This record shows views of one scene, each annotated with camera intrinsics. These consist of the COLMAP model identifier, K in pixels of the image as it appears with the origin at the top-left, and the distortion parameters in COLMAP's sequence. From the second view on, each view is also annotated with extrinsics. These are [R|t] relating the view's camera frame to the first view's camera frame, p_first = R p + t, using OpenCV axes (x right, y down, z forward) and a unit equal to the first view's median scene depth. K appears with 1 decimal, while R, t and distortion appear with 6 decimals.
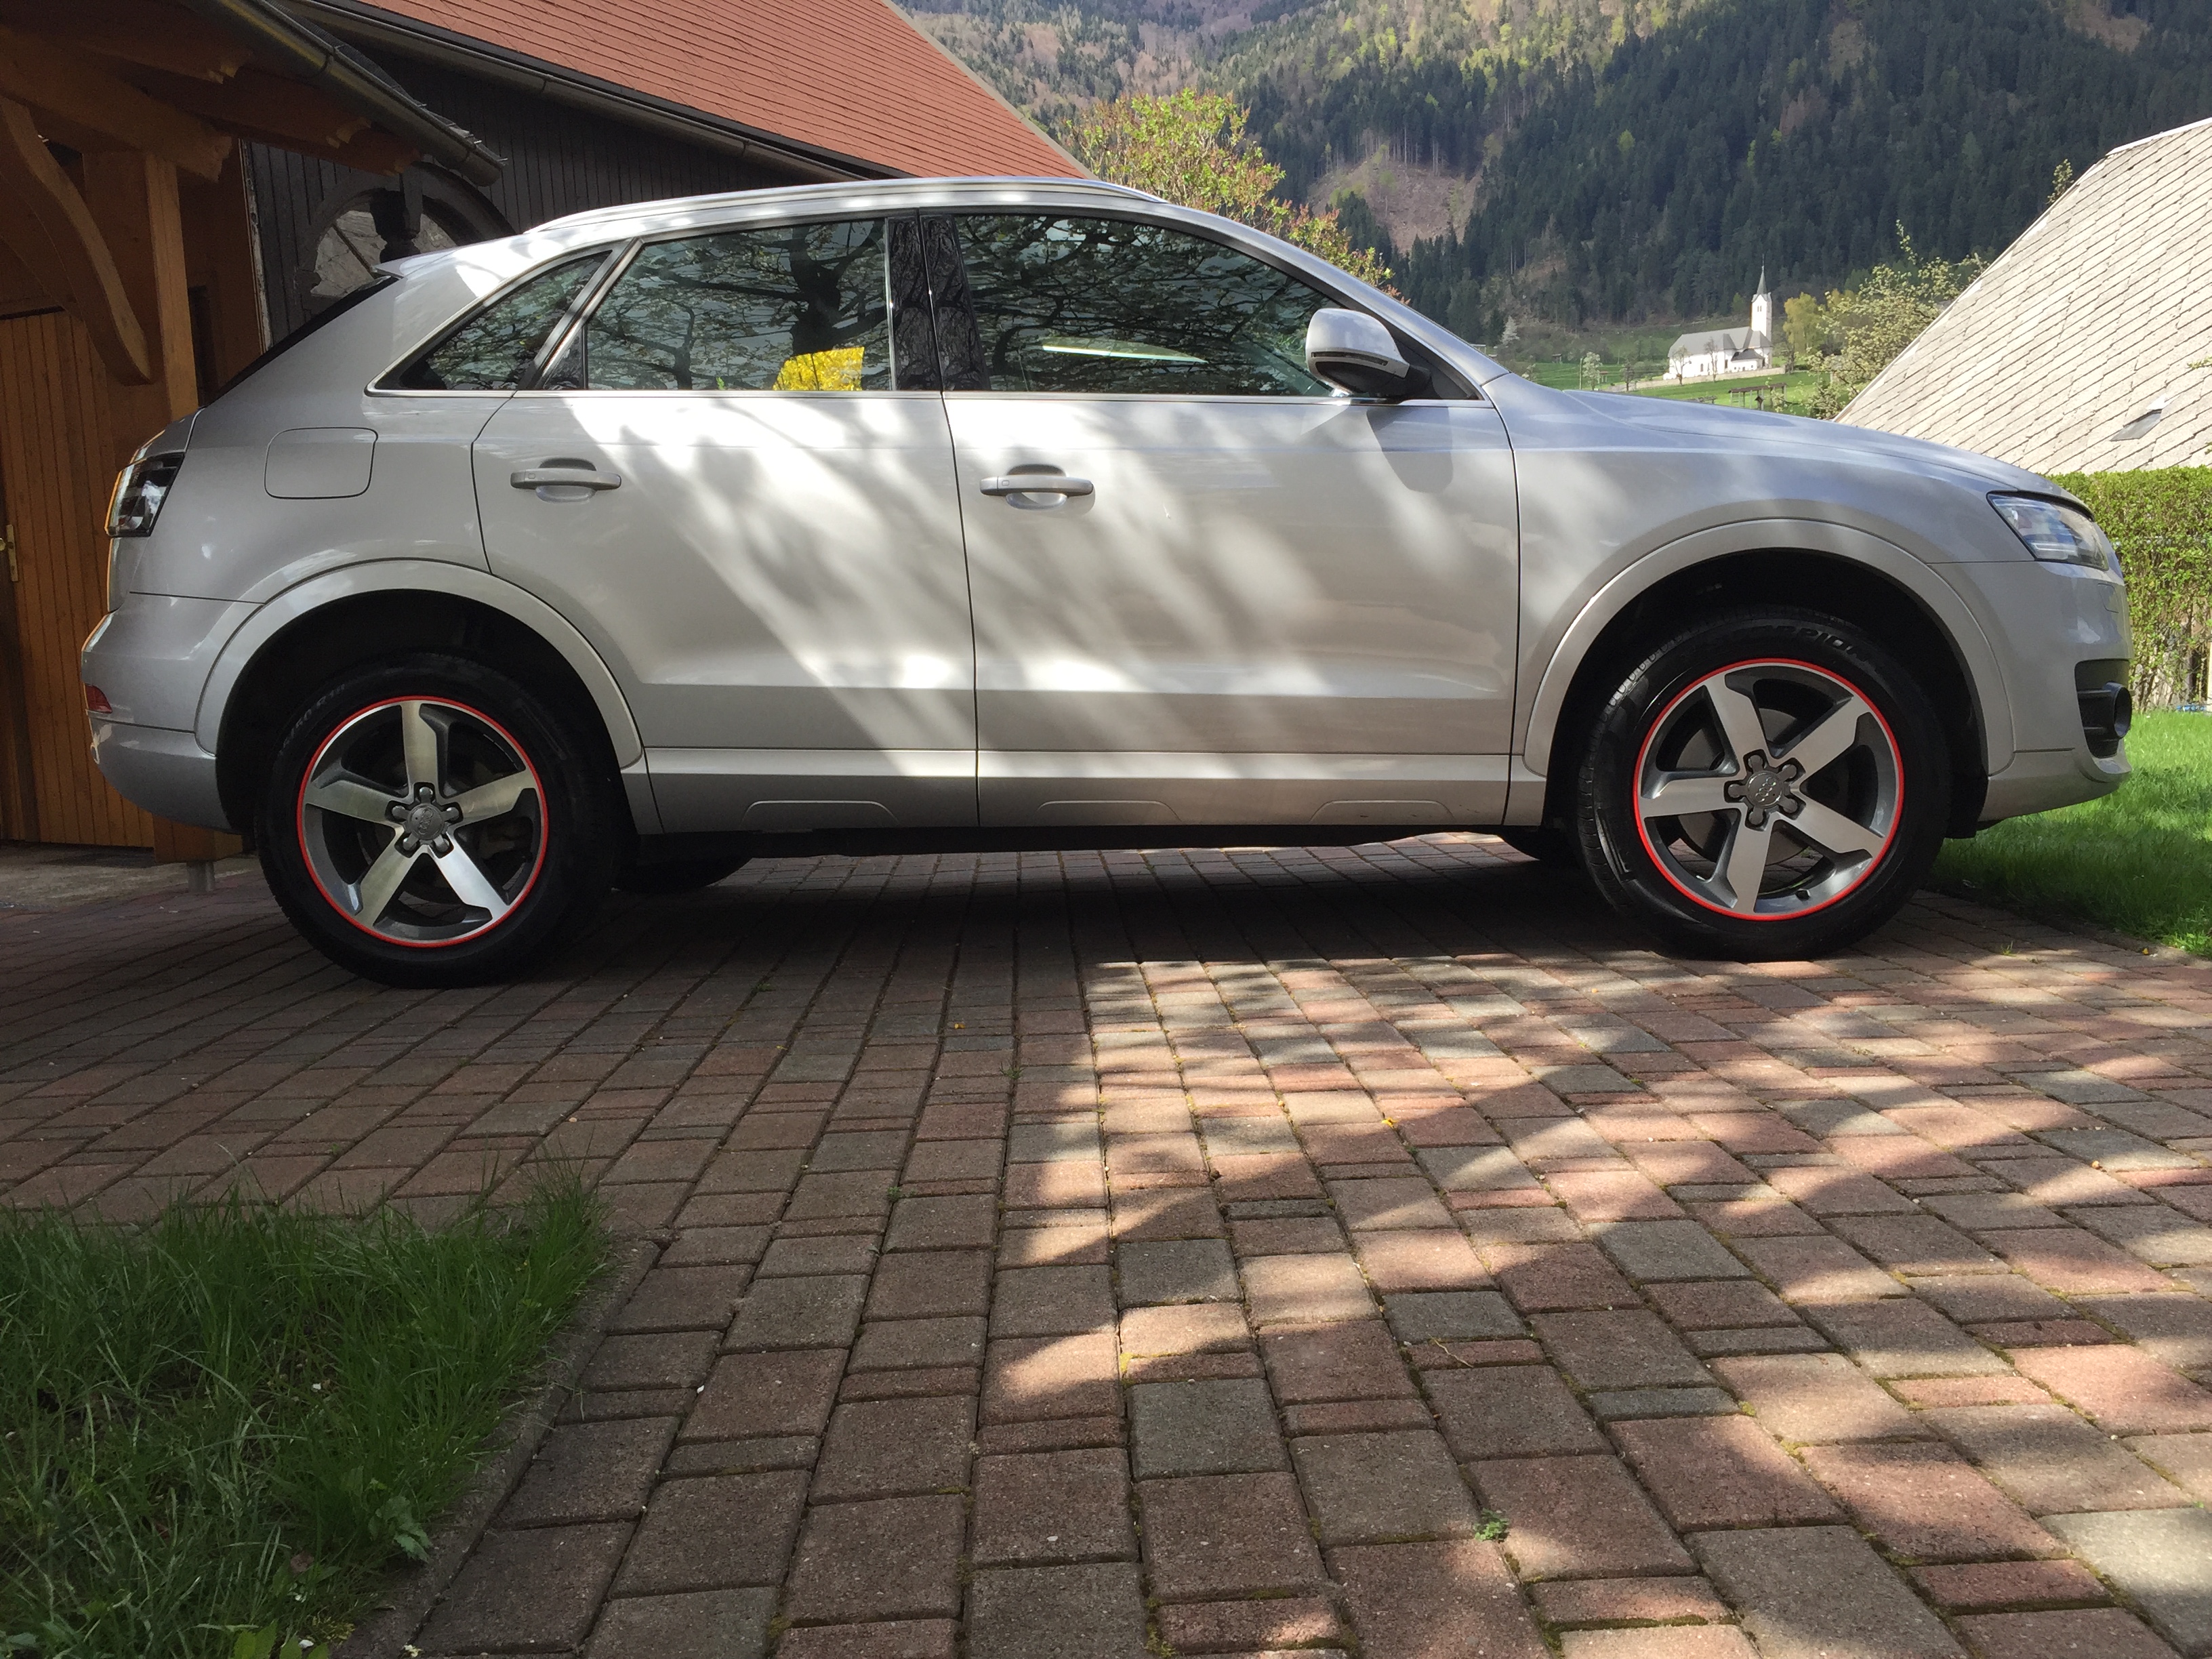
lens RADIAL K [[1896.2, 0, 1106.0], [0, 1896.2, 829.5], [0, 0, 1]] dist [0.101441, -0.142326]
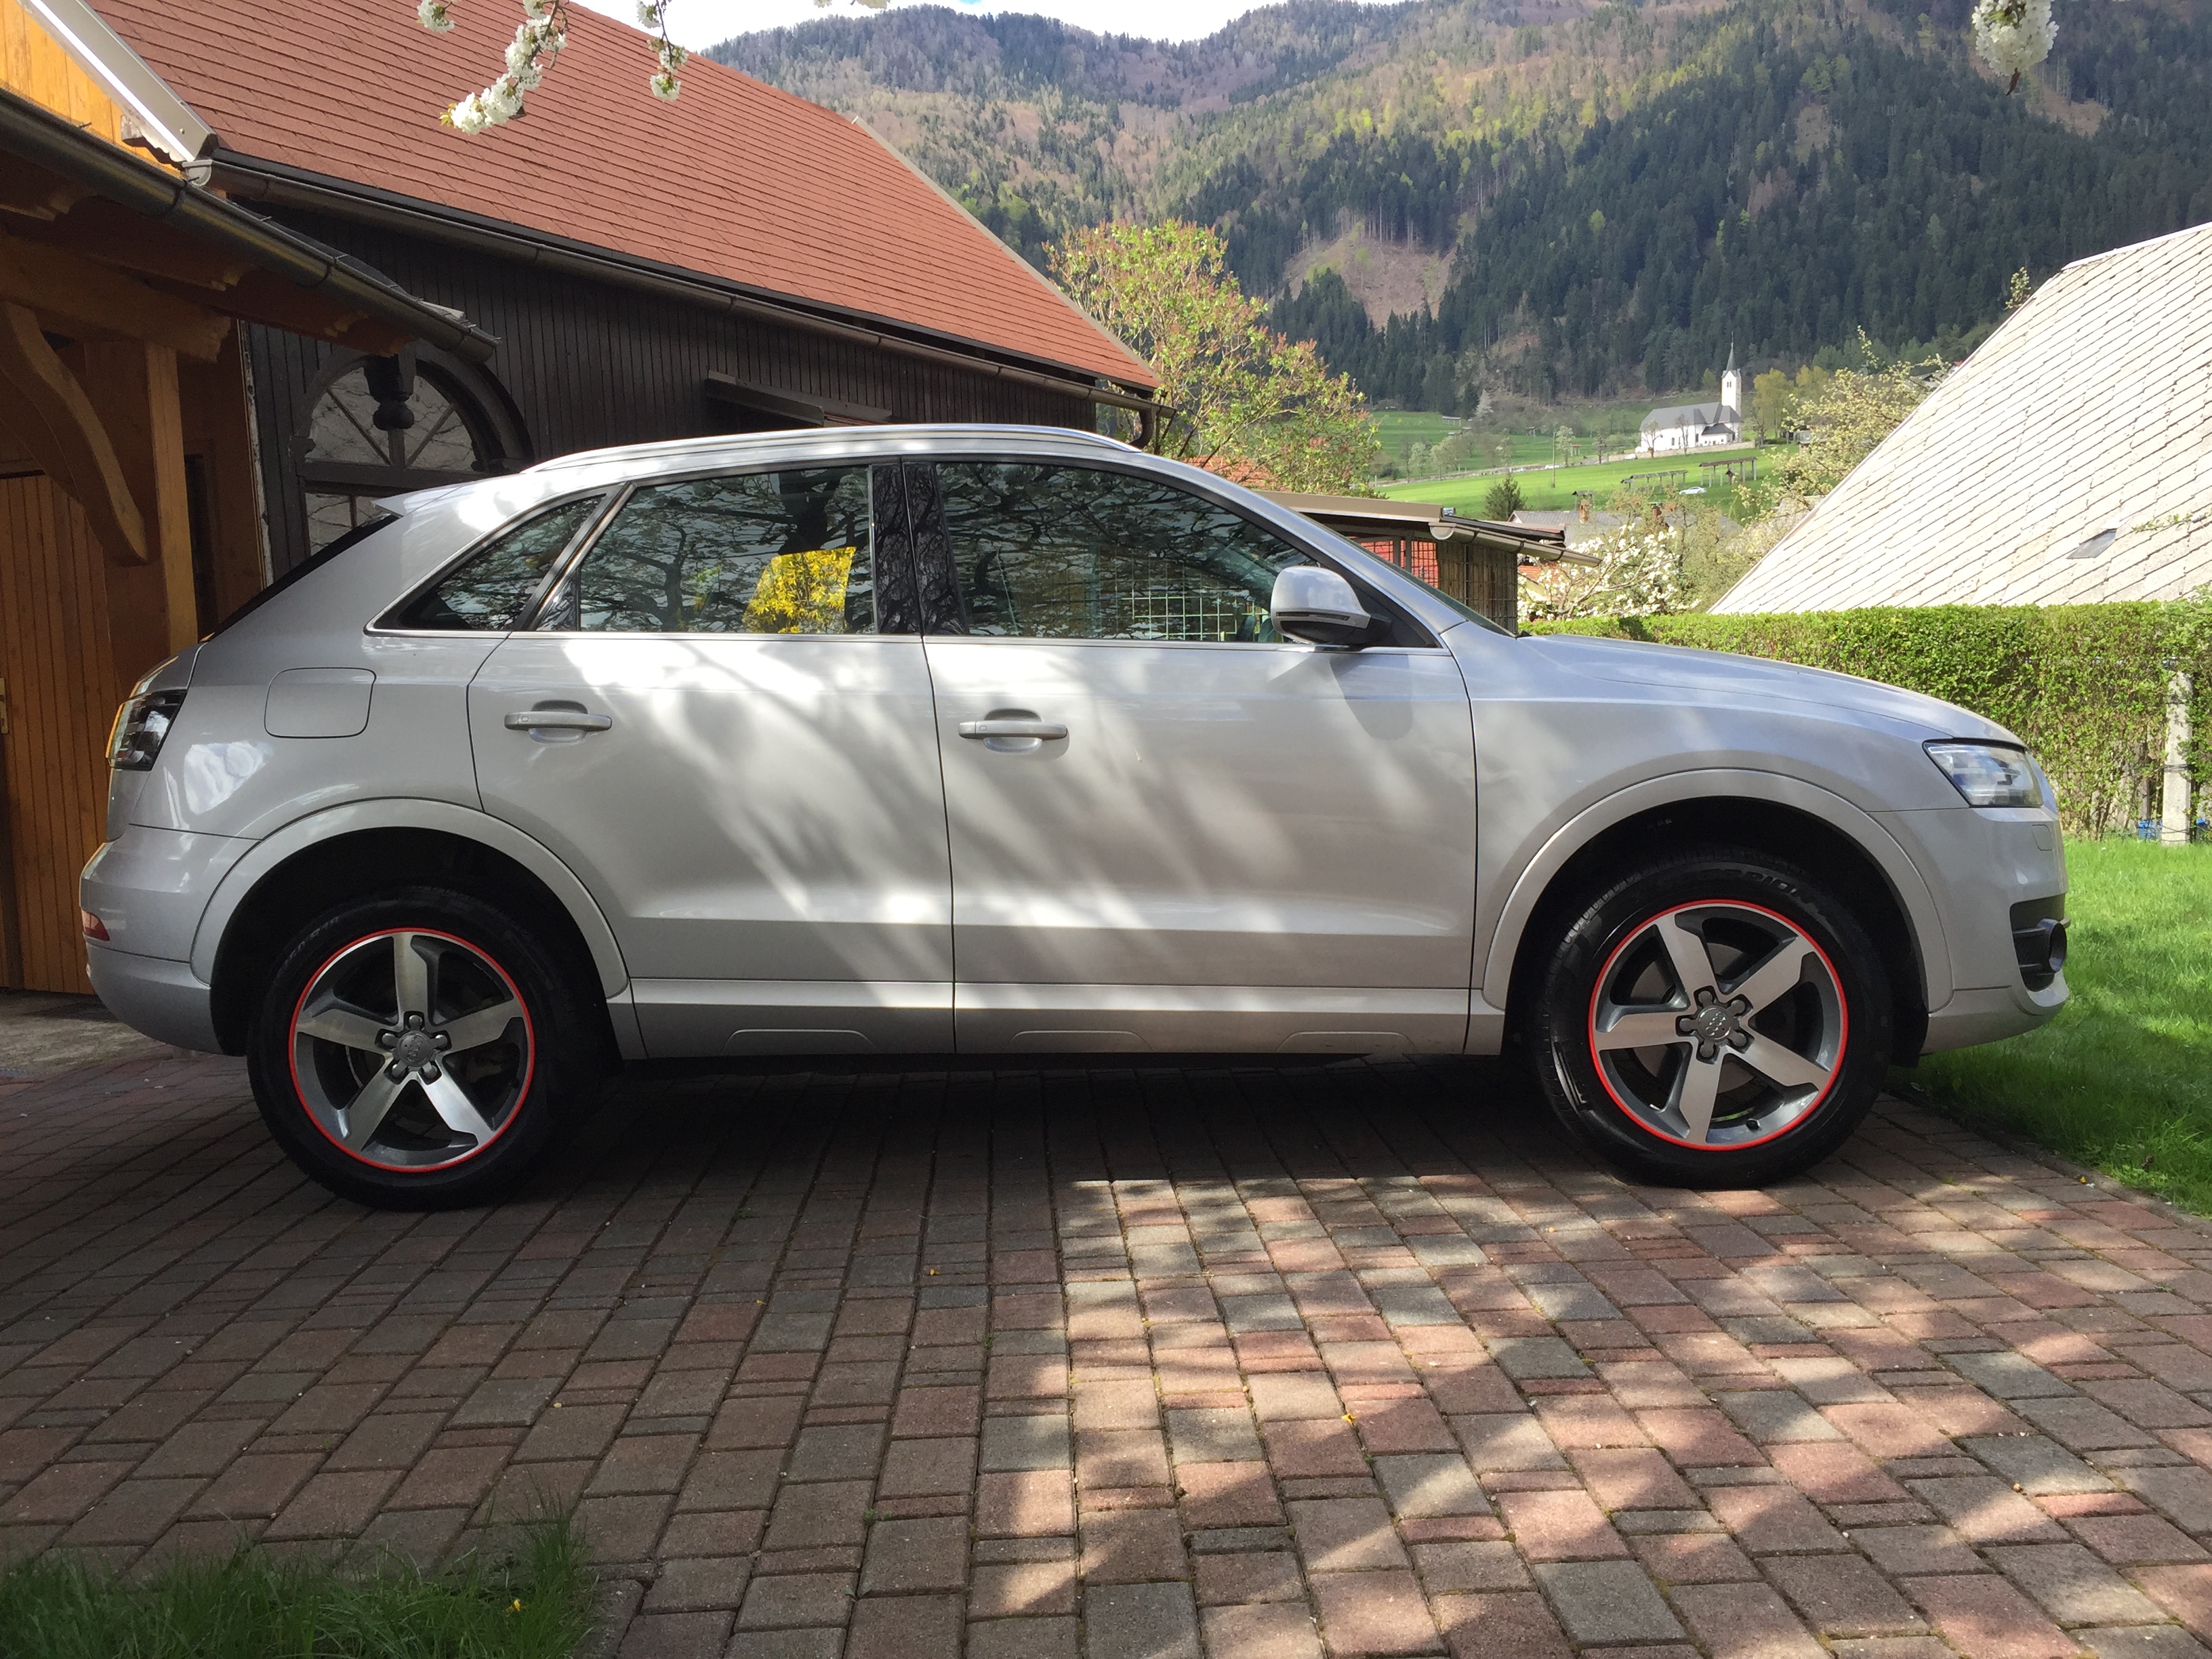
lens RADIAL K [[1897.5, 0, 1108.2], [0, 1897.5, 823.2], [0, 0, 1]] dist [0.096741, -0.130100]
pose [[0.999922, 0.002664, 0.012243, 0.002792], [-0.002234, 0.999383, -0.035052, -0.092081], [-0.012328, 0.035022, 0.999310, -0.035144]]
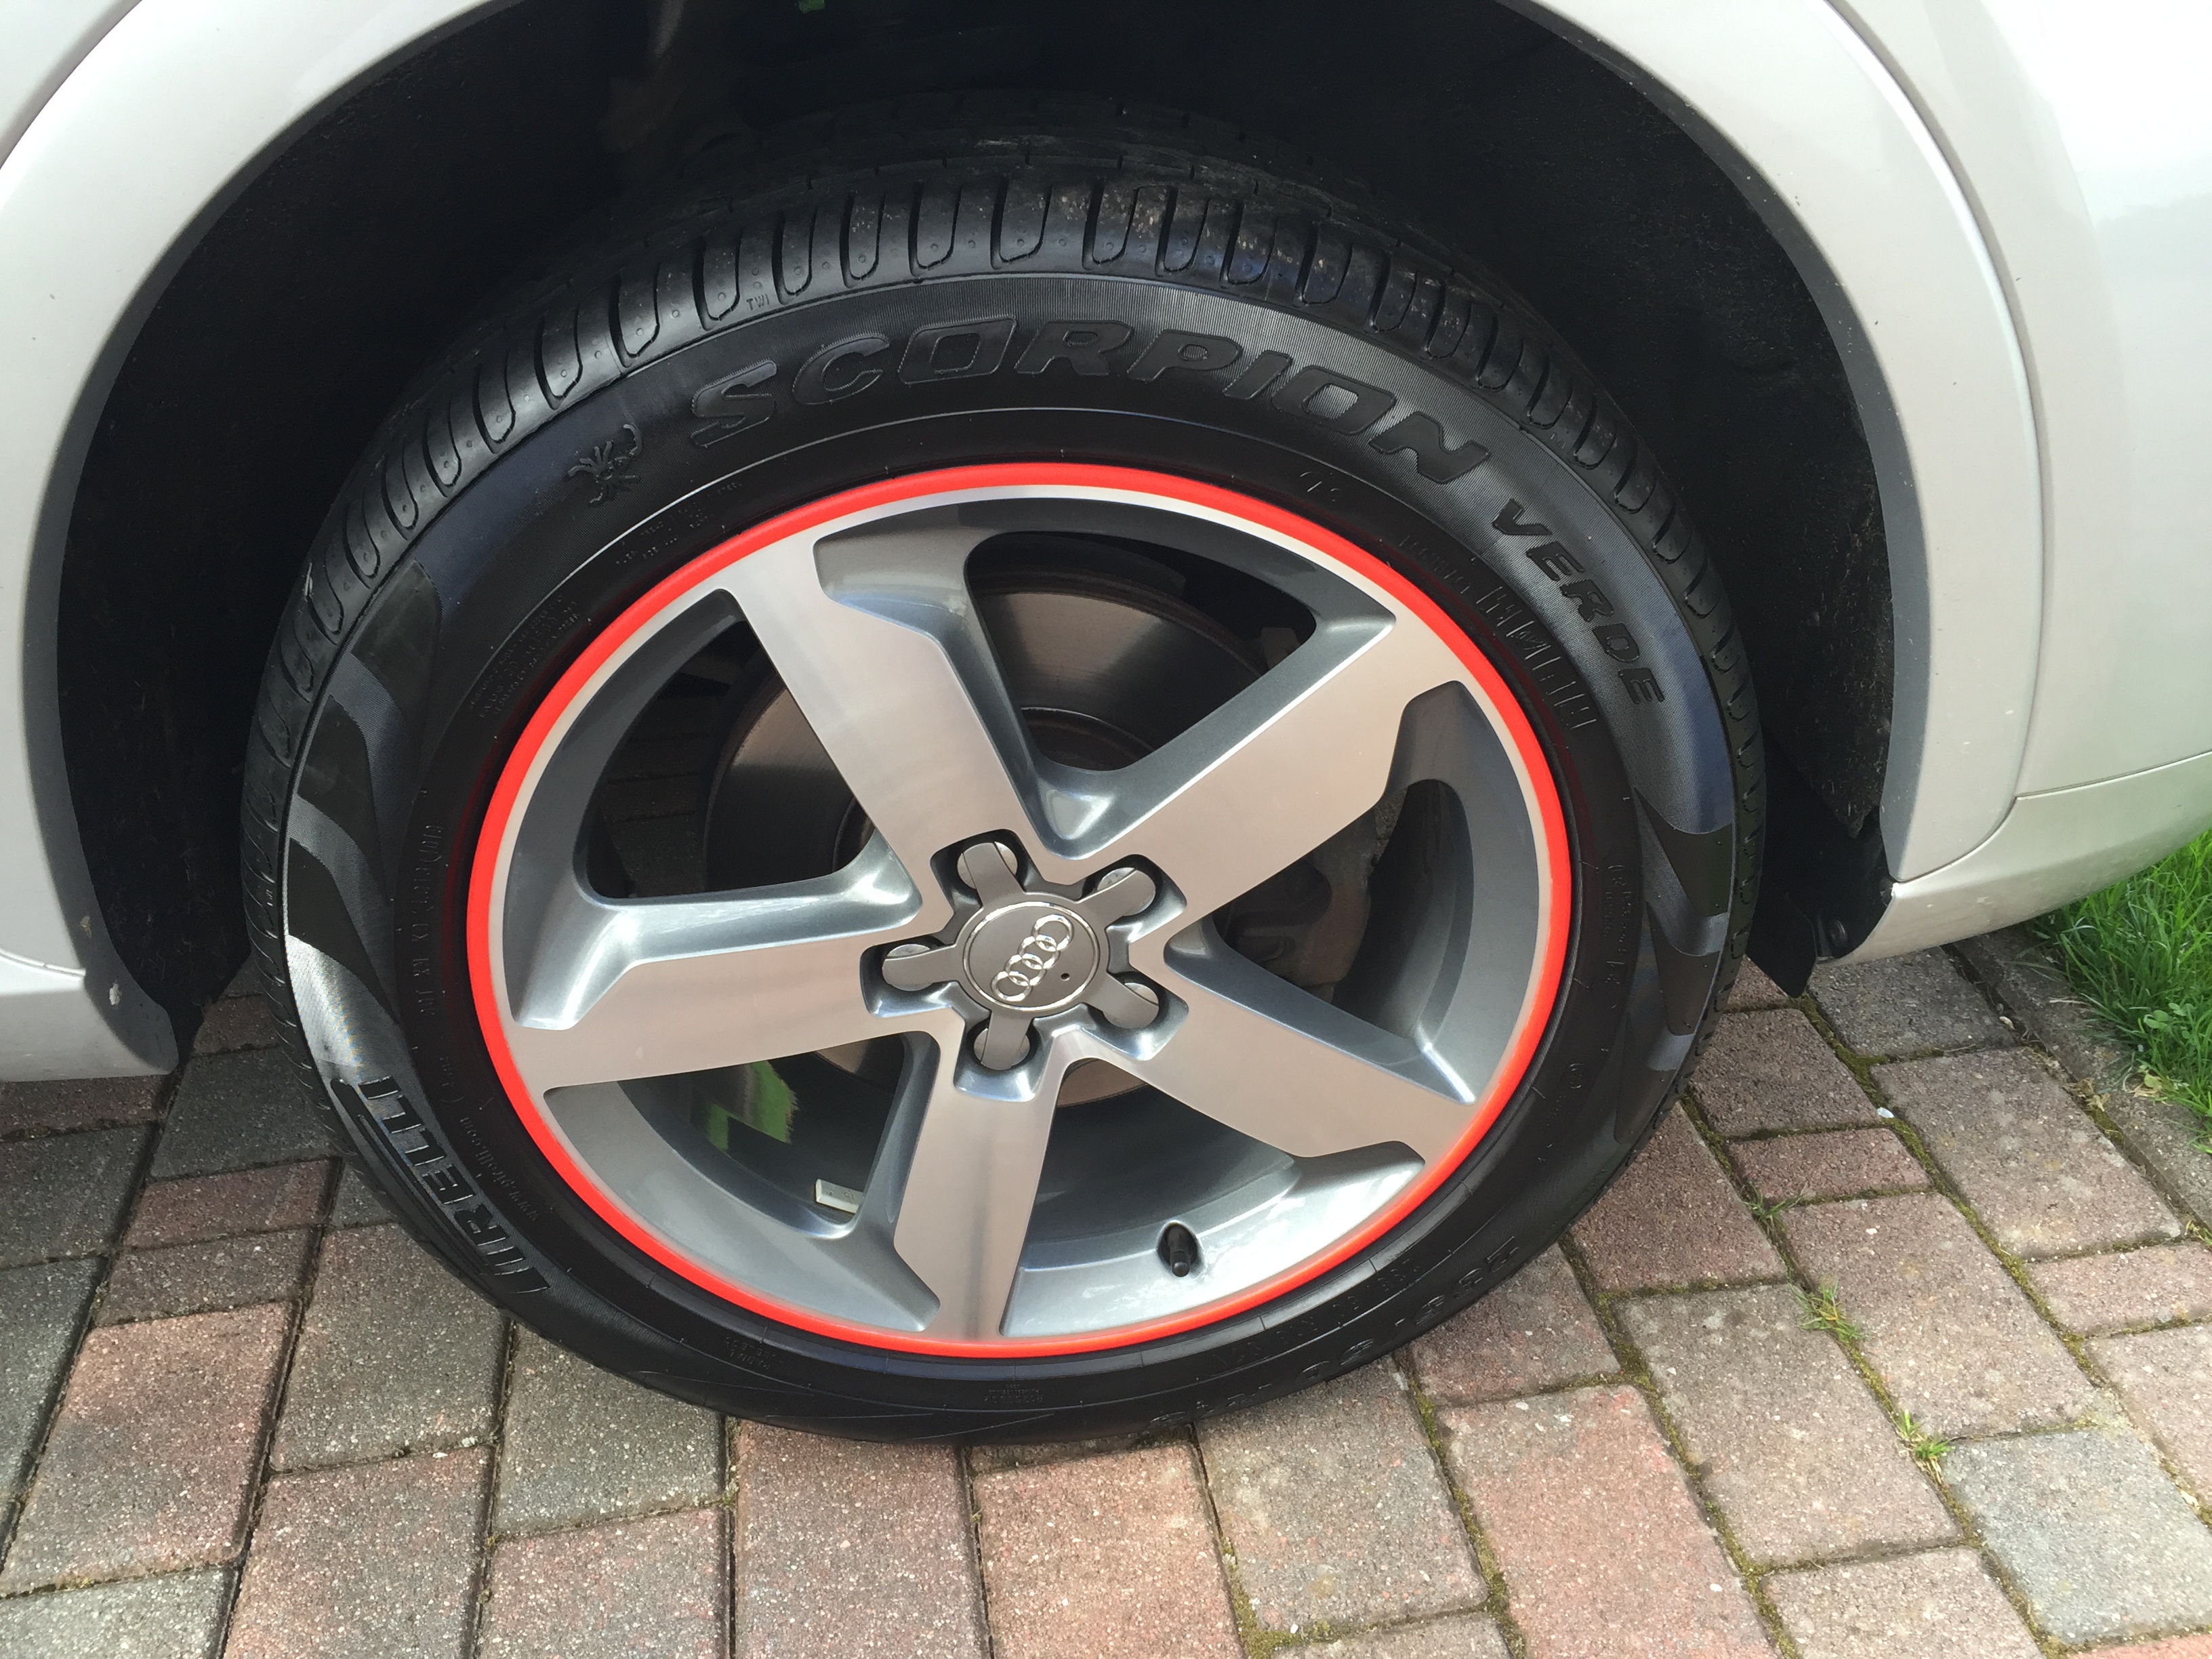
lens RADIAL K [[1896.2, 0, 1106.0], [0, 1896.2, 829.5], [0, 0, 1]] dist [0.101441, -0.142326]
pose [[0.991455, -0.055217, 0.118189, 0.325452], [-0.006062, 0.885522, 0.464558, -0.147647], [-0.130311, -0.461304, 0.877620, 0.791618]]
